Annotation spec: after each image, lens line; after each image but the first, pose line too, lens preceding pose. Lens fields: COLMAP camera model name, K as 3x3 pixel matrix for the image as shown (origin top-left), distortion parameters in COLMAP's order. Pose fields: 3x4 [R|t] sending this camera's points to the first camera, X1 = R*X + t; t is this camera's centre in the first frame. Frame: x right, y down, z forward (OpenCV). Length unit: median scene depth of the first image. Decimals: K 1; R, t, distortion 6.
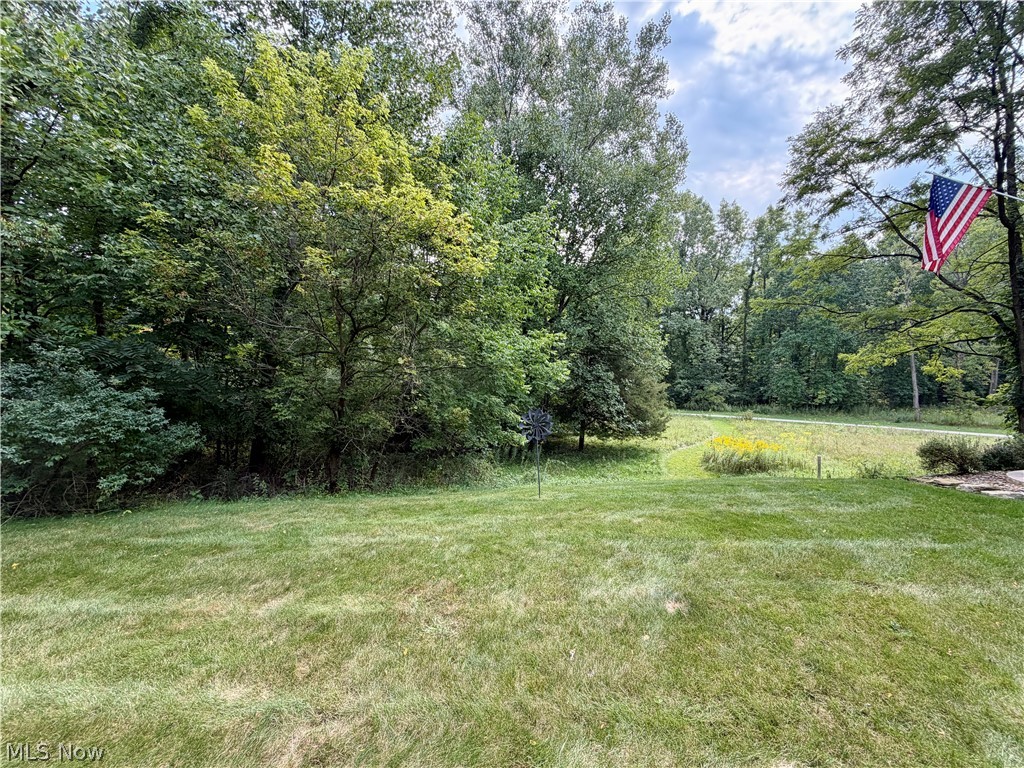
lens RADIAL K [[409.3, 0, 514.3], [0, 409.3, 380.6], [0, 0, 1]] dist [-0.002908, 0.000706]
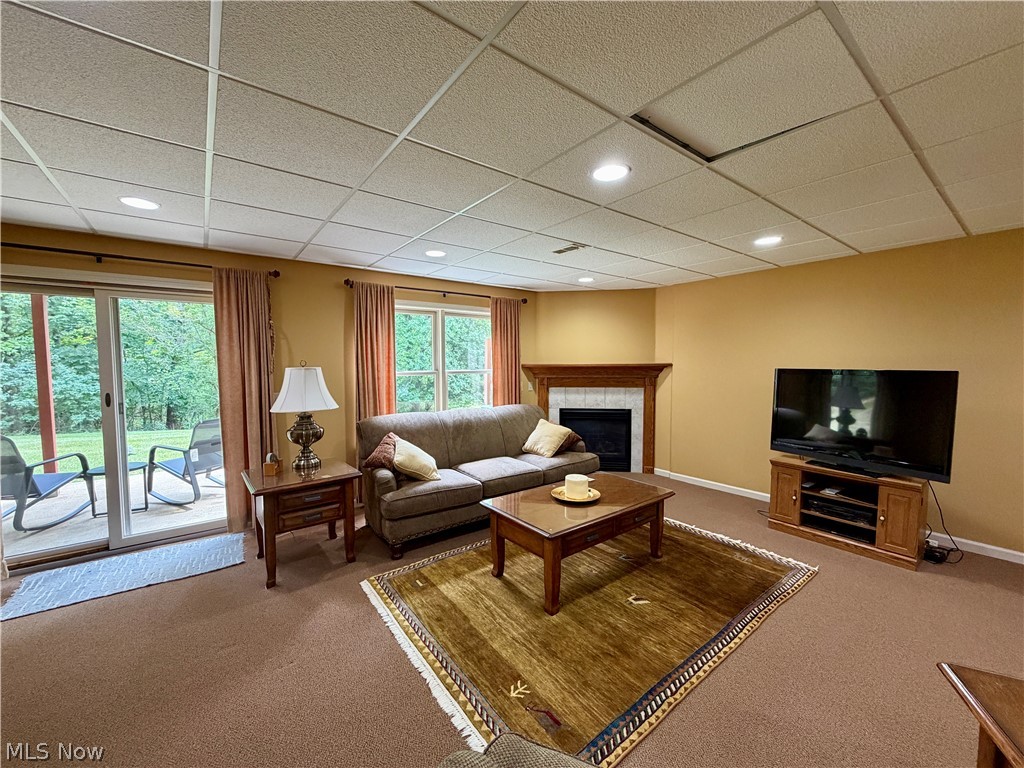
lens RADIAL K [[409.3, 0, 510.3], [0, 409.3, 386.8], [0, 0, 1]] dist [-0.002908, 0.000706]
pose [[0.998377, -0.011263, 0.055820, 1.143023], [0.008359, 0.998613, 0.051992, -0.003038], [-0.056328, -0.051441, 0.997086, -1.233644]]
